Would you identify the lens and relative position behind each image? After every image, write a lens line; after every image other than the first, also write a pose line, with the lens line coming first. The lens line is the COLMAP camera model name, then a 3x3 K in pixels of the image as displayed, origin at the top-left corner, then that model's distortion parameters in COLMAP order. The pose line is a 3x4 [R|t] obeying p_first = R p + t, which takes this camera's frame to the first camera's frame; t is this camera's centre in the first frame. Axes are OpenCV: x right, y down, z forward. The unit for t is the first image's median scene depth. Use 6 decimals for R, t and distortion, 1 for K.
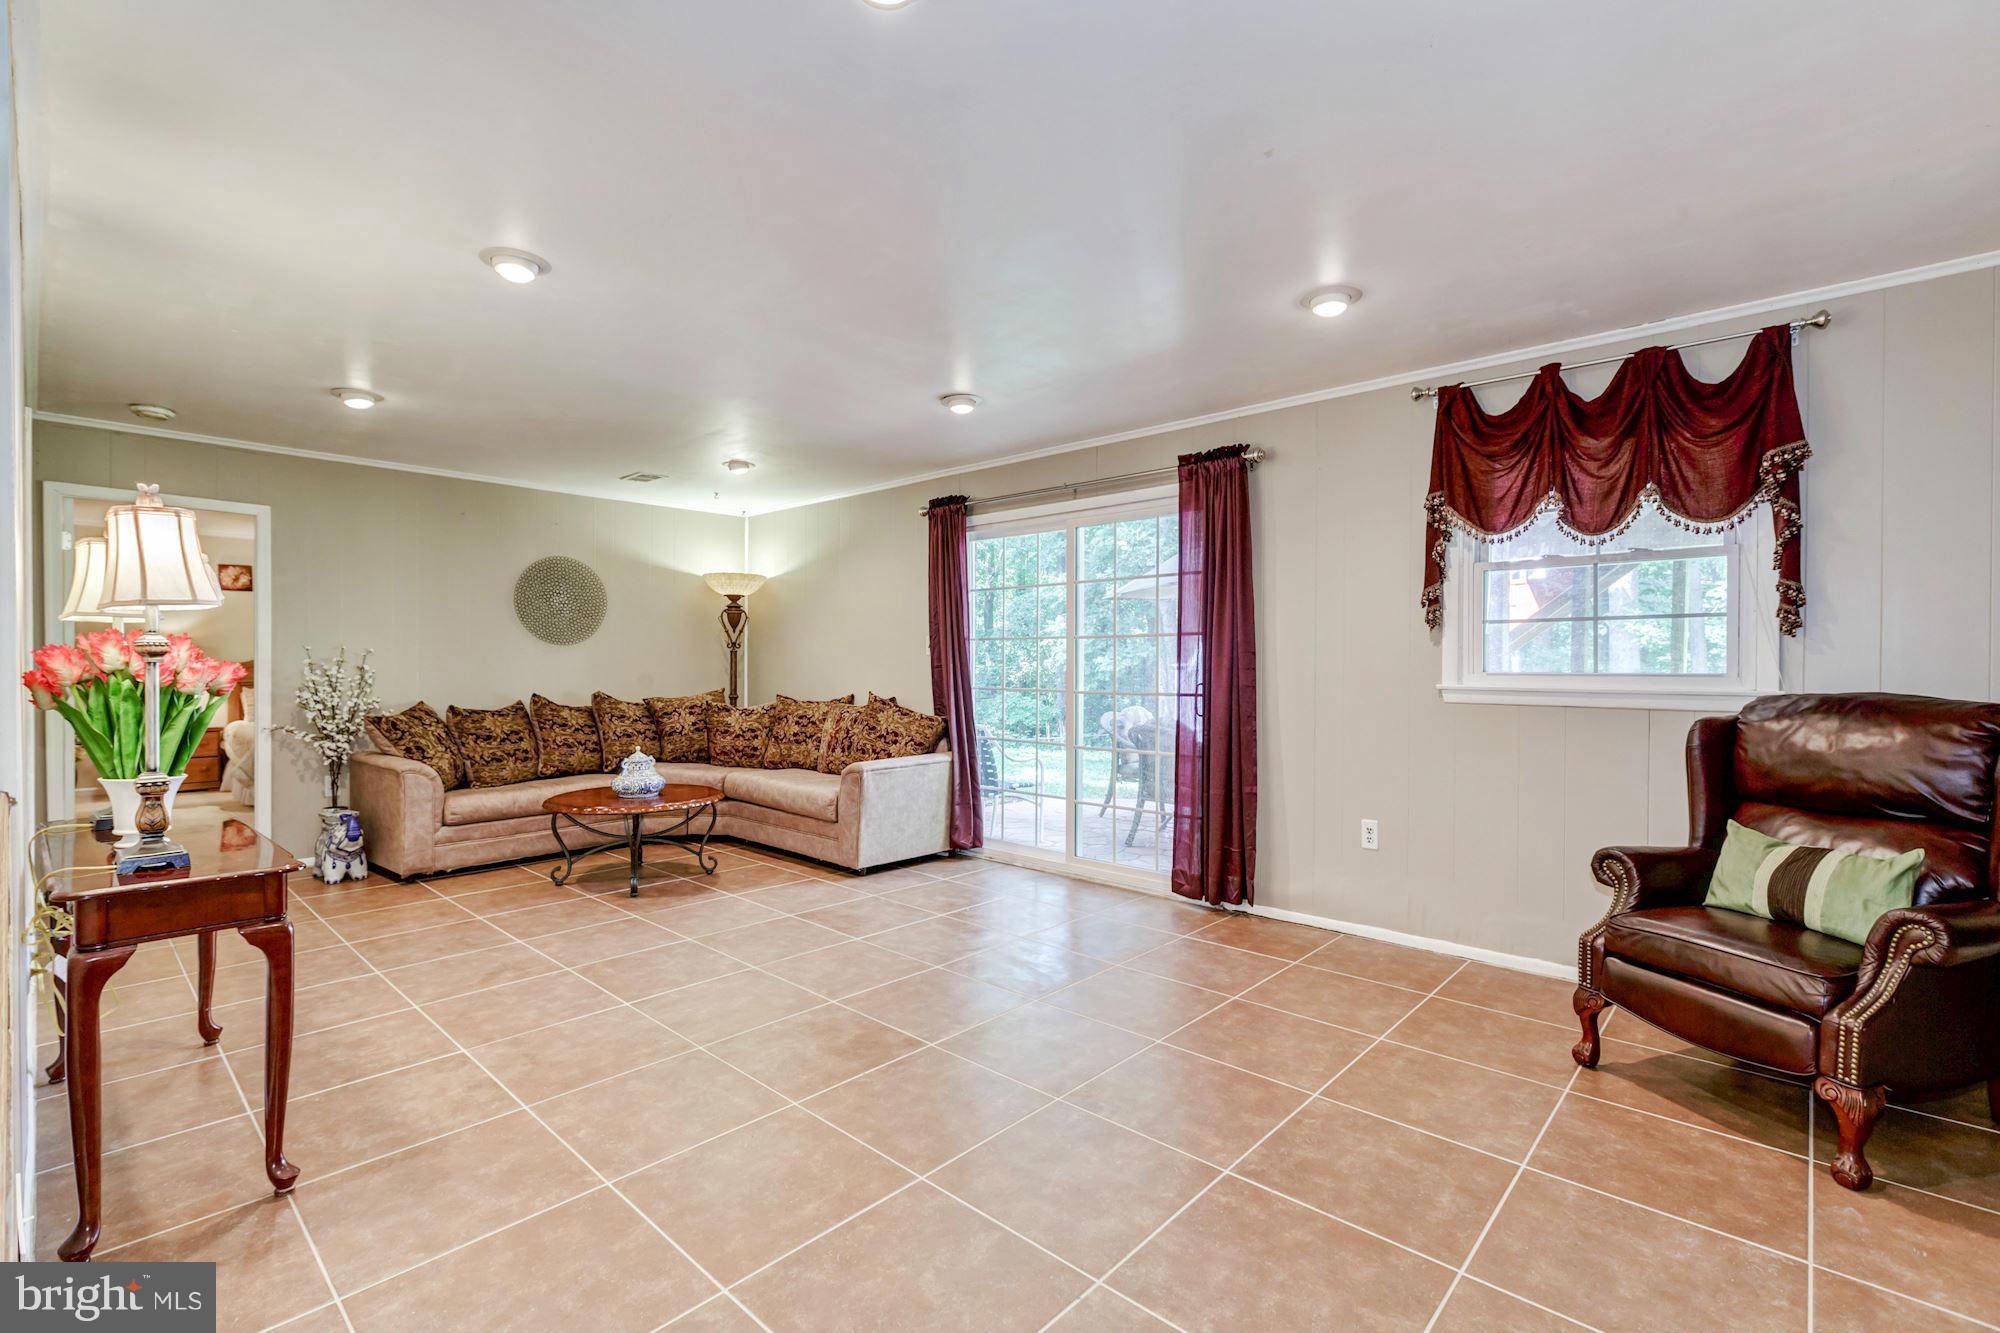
lens RADIAL K [[889.5, 0, 1008.3], [0, 889.5, 667.6], [0, 0, 1]] dist [-0.000984, 0.000221]
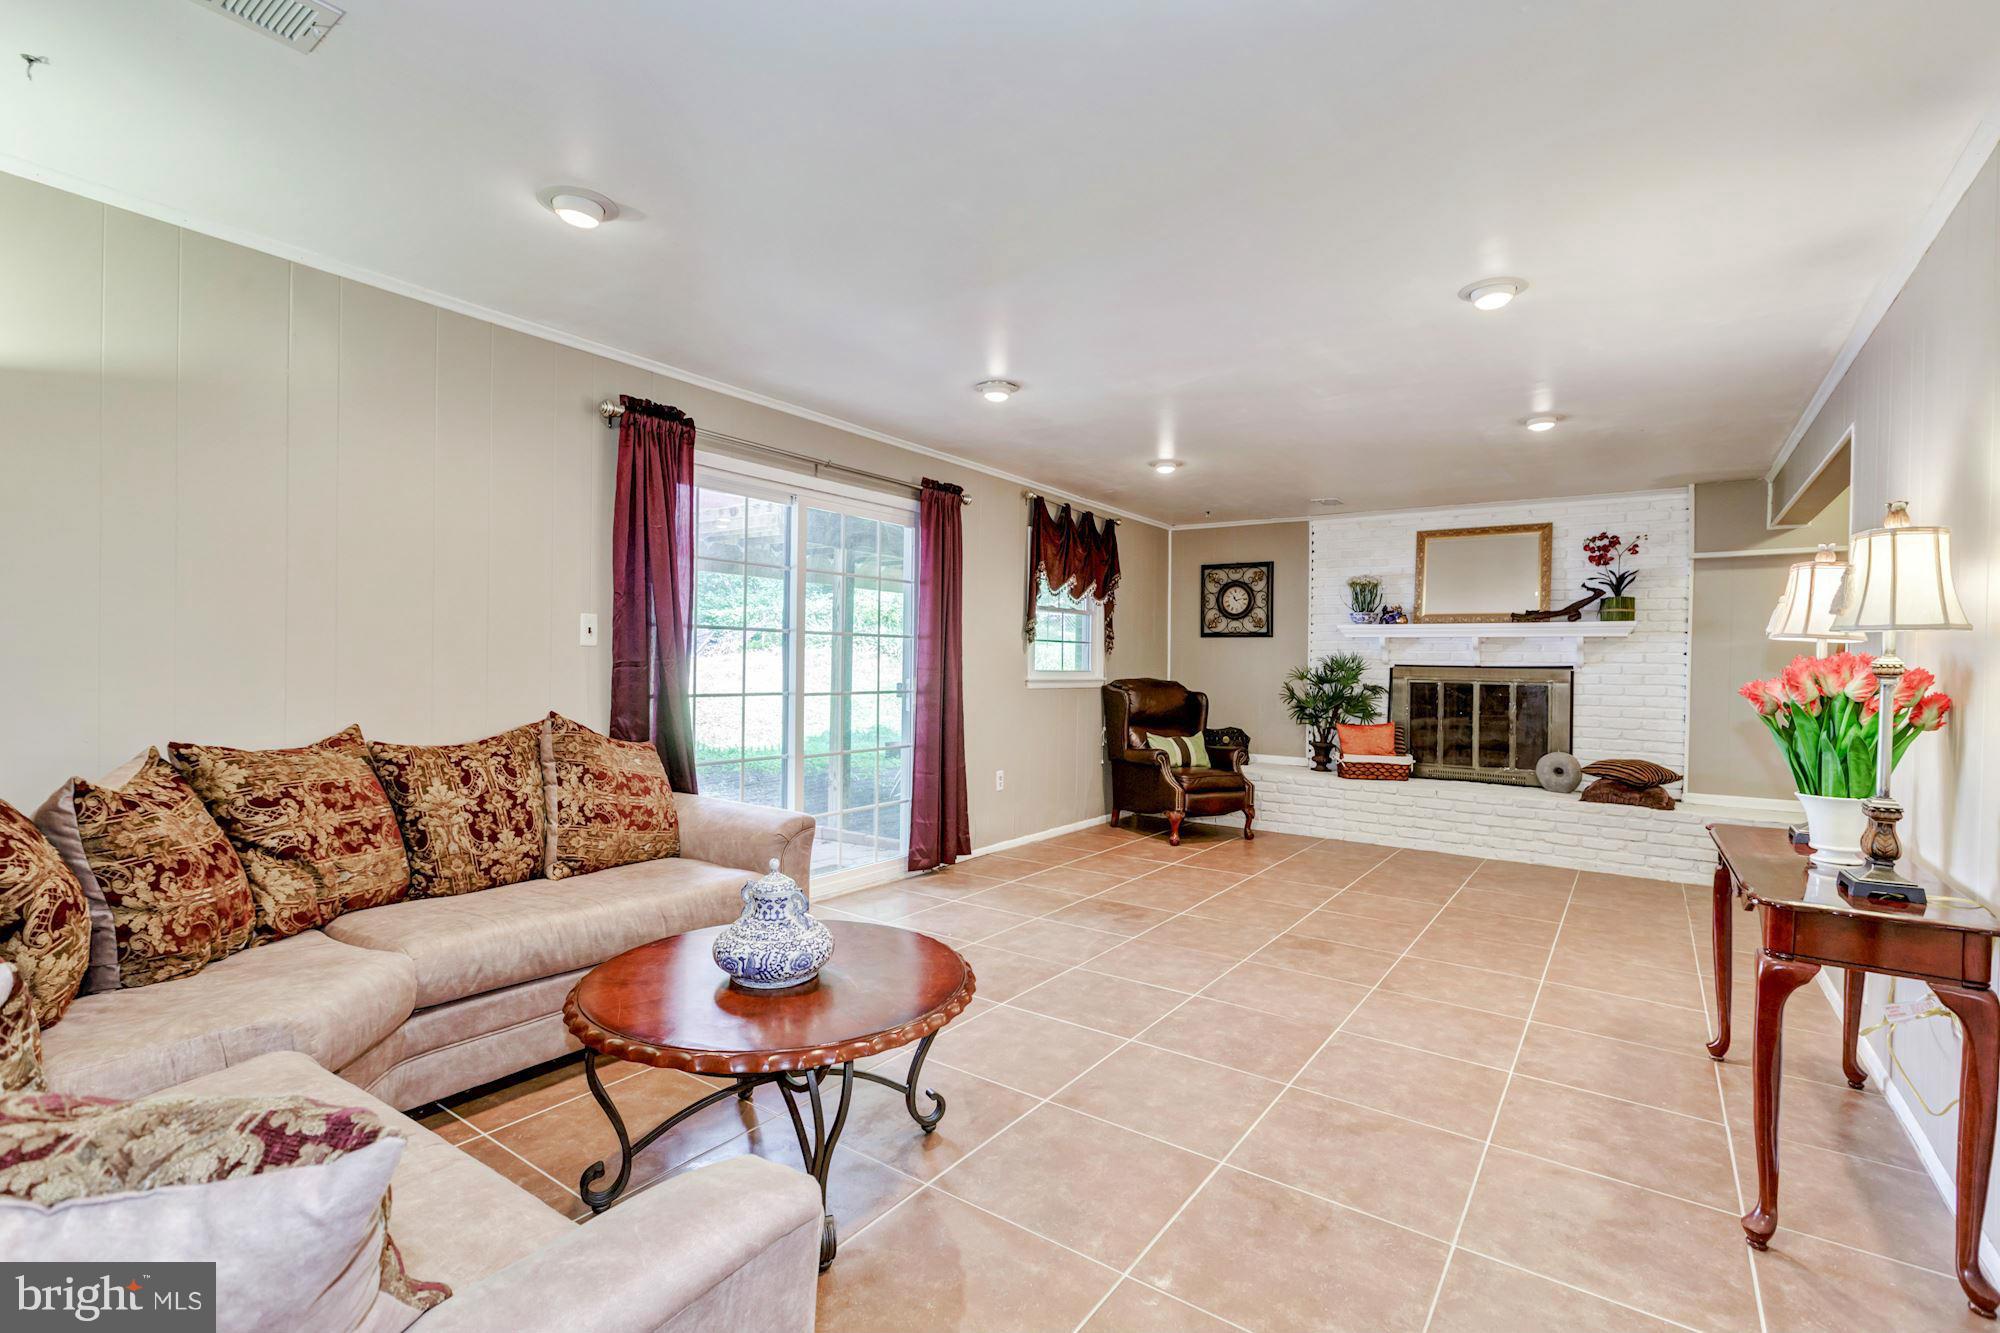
lens RADIAL K [[889.5, 0, 1009.7], [0, 889.5, 665.9], [0, 0, 1]] dist [-0.000984, 0.000221]
pose [[-0.115904, -0.006497, 0.993239, -1.205924], [-0.008589, 0.999948, 0.005539, -0.011207], [-0.993223, -0.007889, -0.115954, 1.325388]]
